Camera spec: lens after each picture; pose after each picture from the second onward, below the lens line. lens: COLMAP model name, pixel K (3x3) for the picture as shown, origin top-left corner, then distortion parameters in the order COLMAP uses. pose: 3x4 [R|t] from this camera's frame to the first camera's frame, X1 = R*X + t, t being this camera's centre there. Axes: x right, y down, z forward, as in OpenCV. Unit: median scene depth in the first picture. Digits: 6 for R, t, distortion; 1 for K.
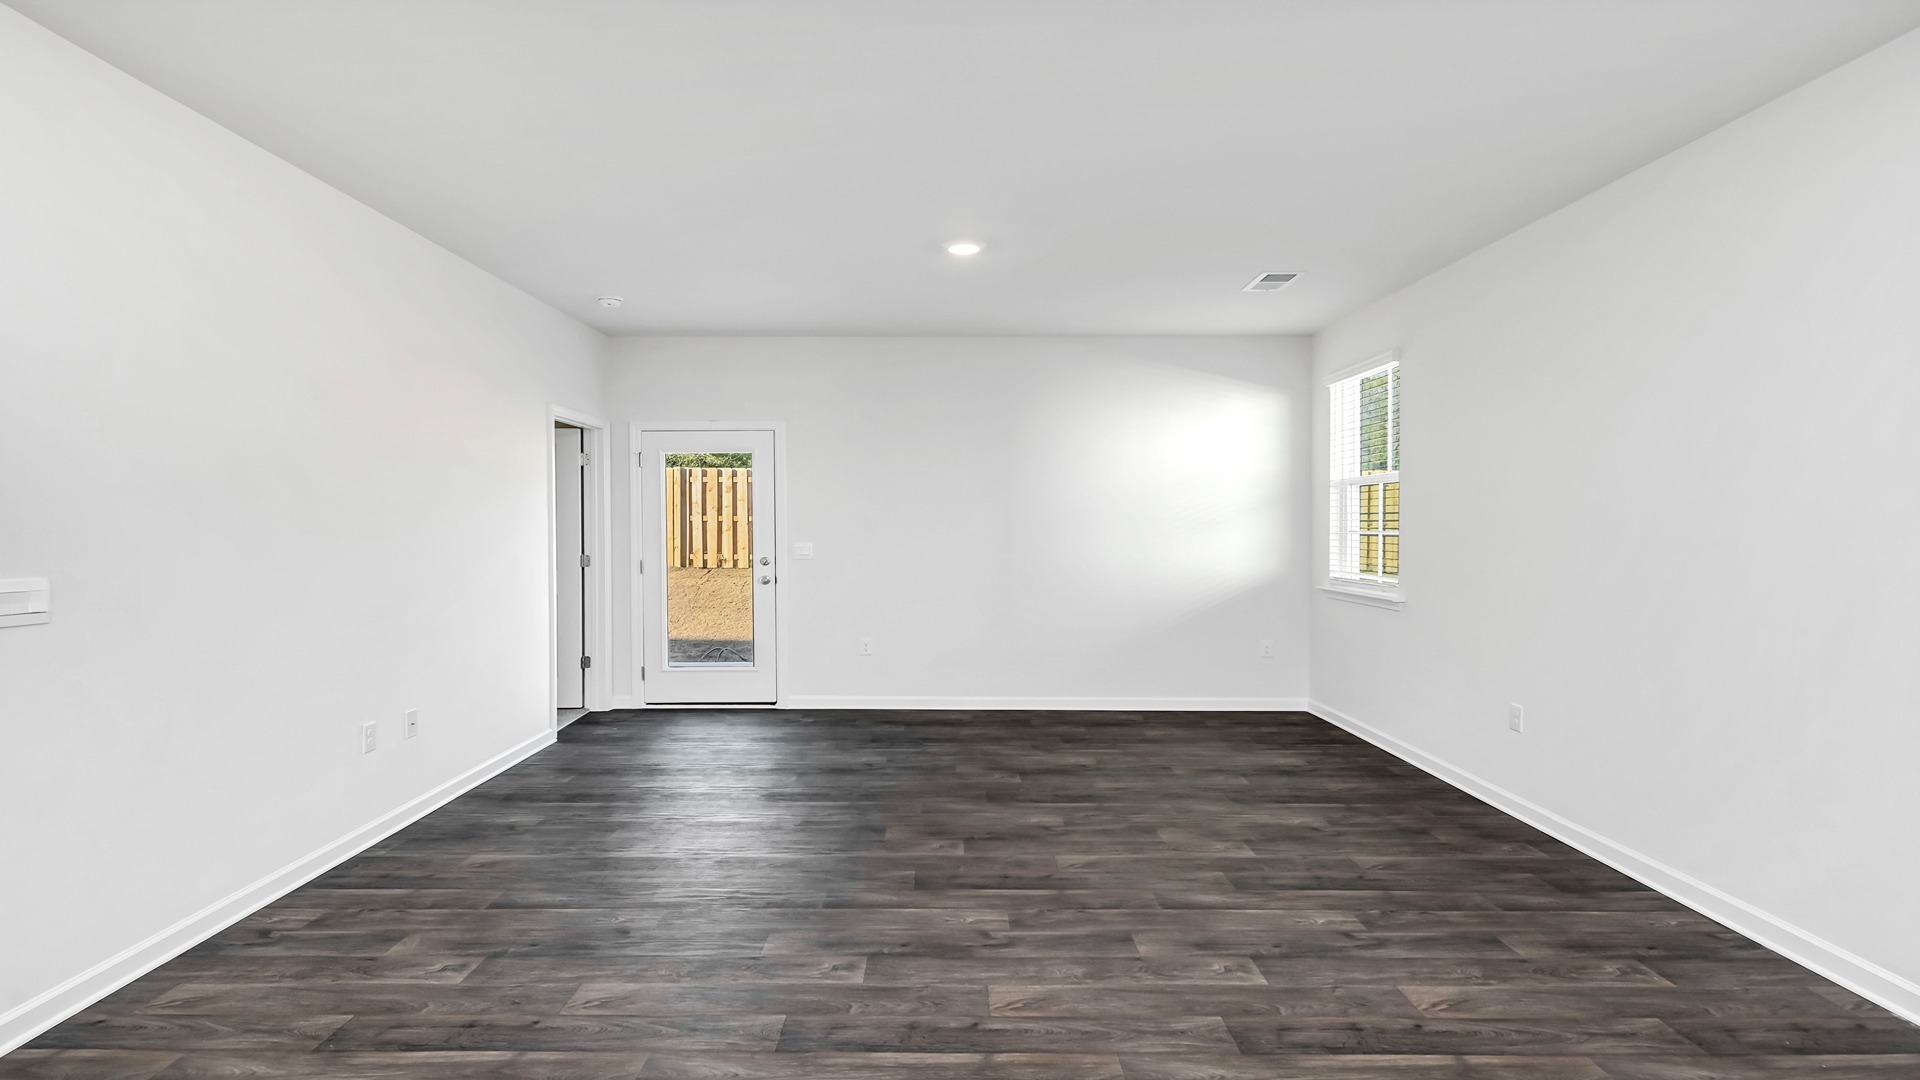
lens RADIAL K [[980.0, 0, 960.0], [0, 980.0, 540.0], [0, 0, 1]] dist [0.001644, 0.000264]
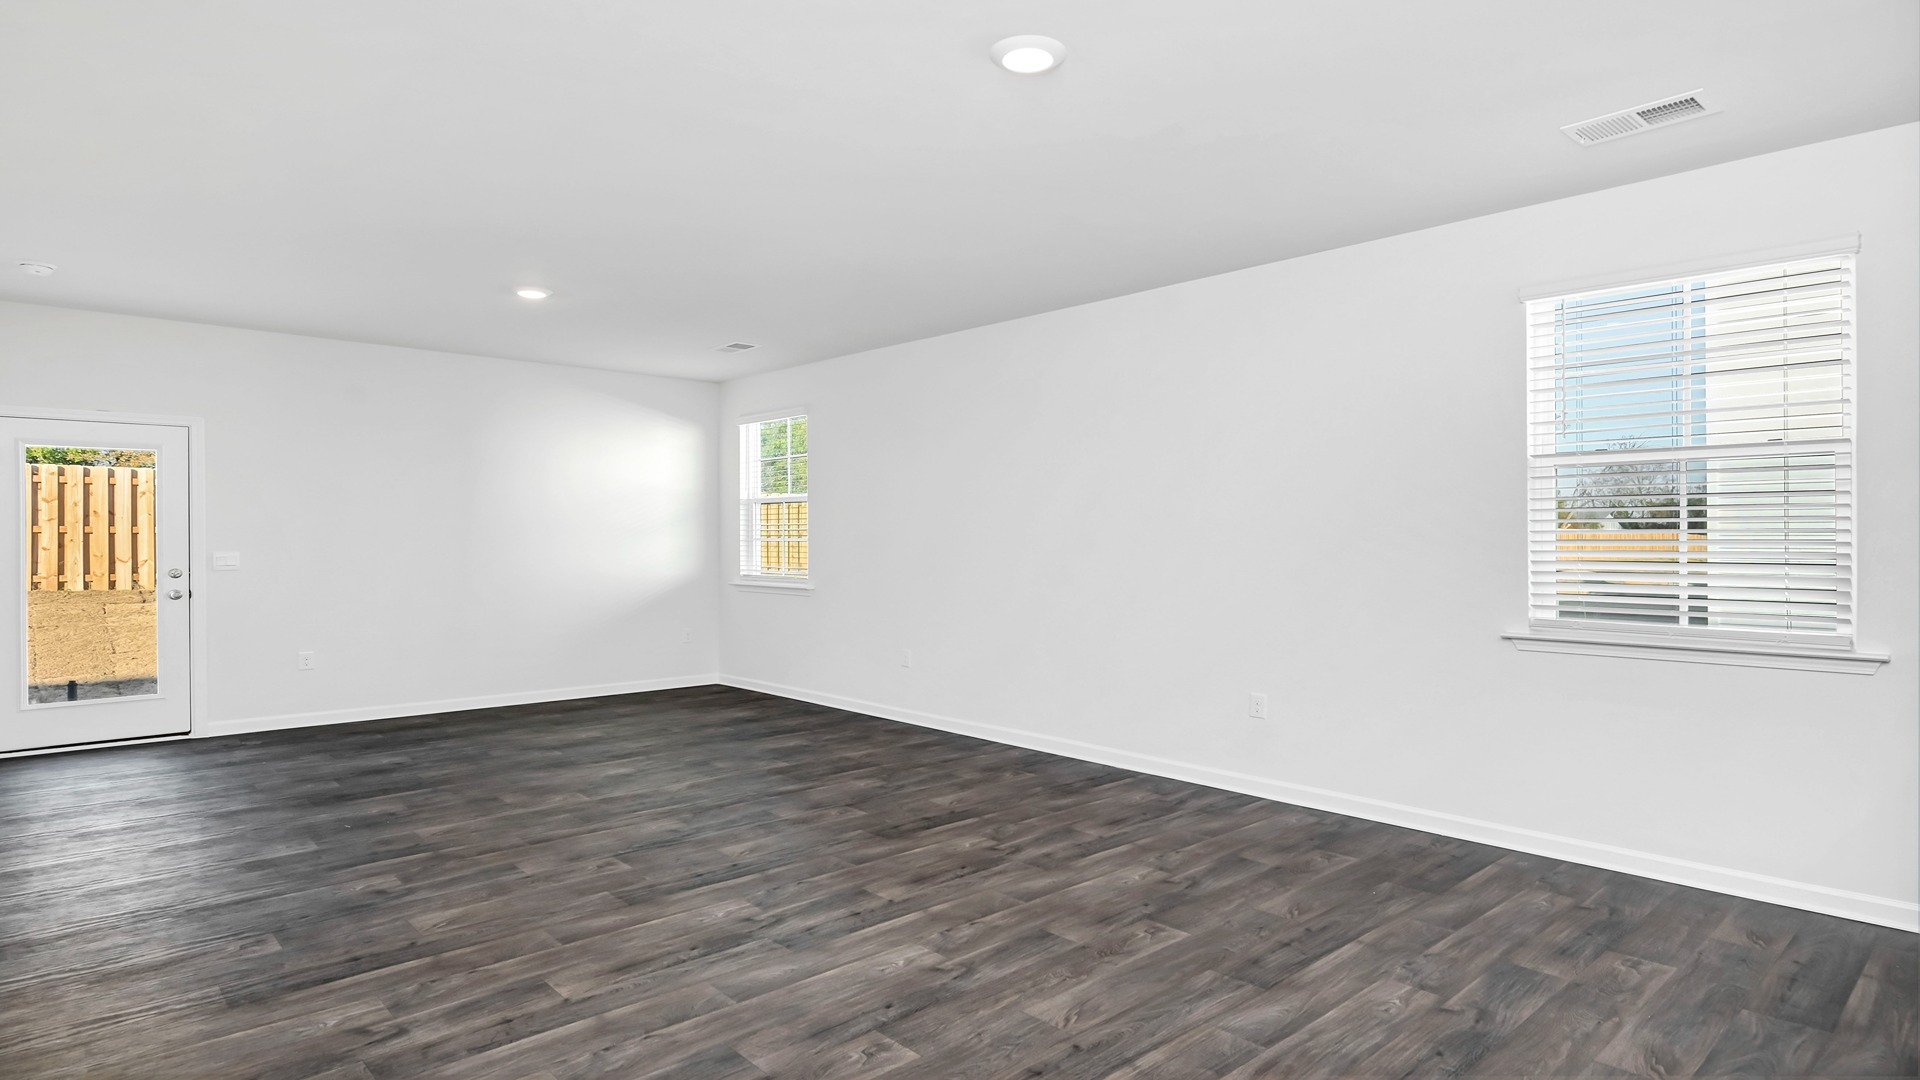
lens RADIAL K [[1039.7, 0, 887.4], [0, 1039.7, 541.3], [0, 0, 1]] dist [-0.000796, -0.000222]
pose [[0.757306, -0.002162, 0.653057, -0.324180], [0.010783, 0.999900, -0.009194, 0.007639], [-0.652972, 0.014004, 0.757253, -0.136432]]
